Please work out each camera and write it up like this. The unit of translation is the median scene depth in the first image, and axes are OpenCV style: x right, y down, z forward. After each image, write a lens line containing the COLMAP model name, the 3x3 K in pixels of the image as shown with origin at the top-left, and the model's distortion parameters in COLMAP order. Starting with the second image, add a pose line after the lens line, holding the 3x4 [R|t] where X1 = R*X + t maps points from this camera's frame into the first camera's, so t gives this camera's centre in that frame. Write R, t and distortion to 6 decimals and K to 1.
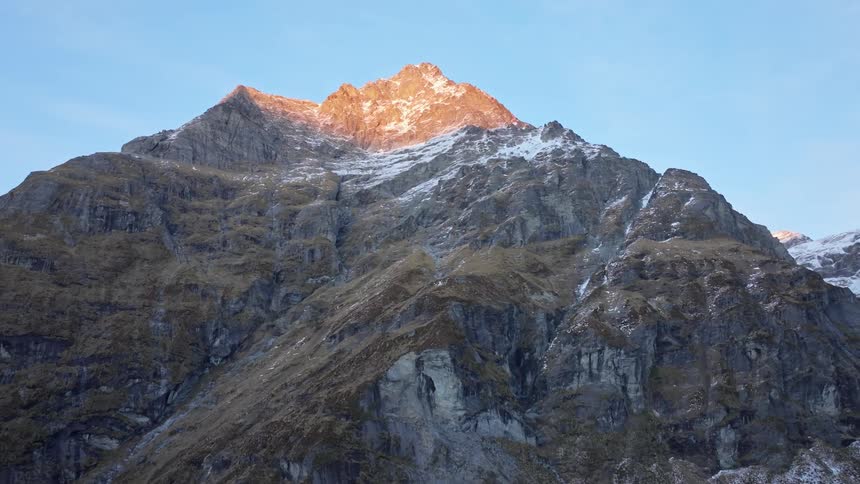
lens RADIAL K [[658.3, 0, 430.5], [0, 658.3, 243.3], [0, 0, 1]] dist [0.000728, 0.010774]
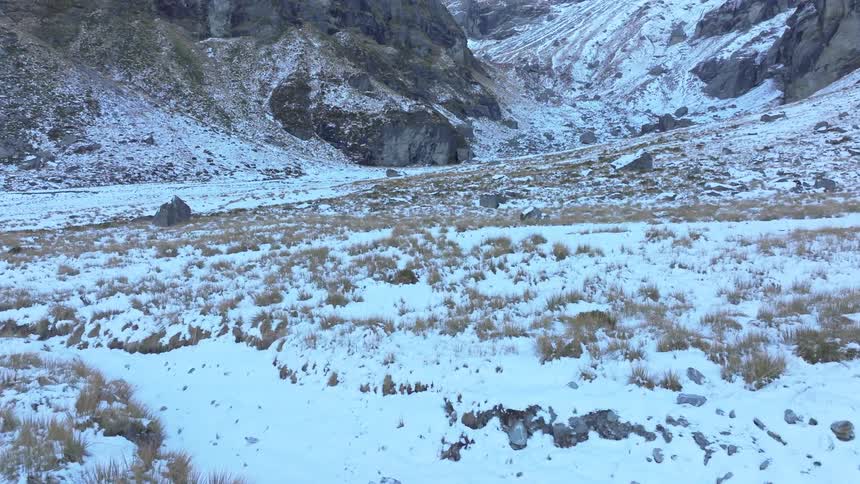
lens RADIAL K [[658.3, 0, 430.5], [0, 658.3, 243.3], [0, 0, 1]] dist [0.000728, 0.010774]
pose [[0.782306, -0.065560, 0.619435, 0.074404], [-0.196443, 0.917731, 0.345225, 0.199612], [-0.591107, -0.391755, 0.705067, 0.032936]]
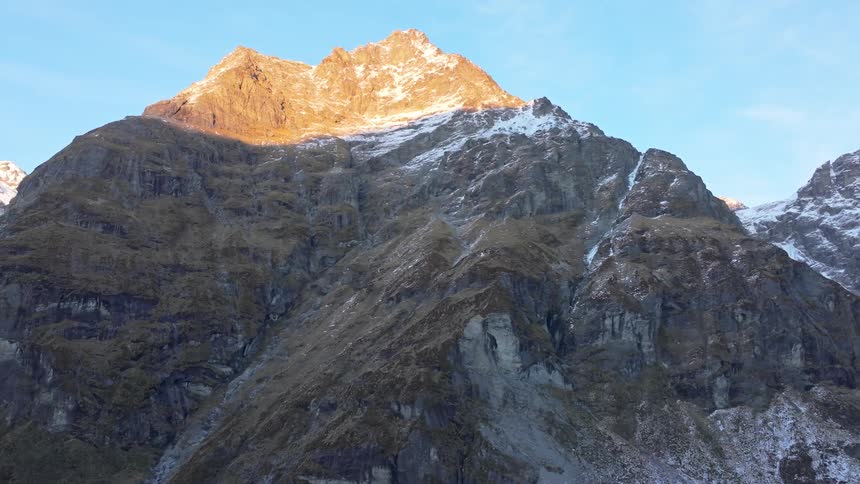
lens RADIAL K [[658.3, 0, 430.5], [0, 658.3, 243.3], [0, 0, 1]] dist [0.000728, 0.010774]
pose [[0.994492, 0.020575, 0.102771, -0.210512], [-0.028506, 0.996677, 0.076310, -0.047756], [-0.100859, -0.078820, 0.991774, -0.150966]]
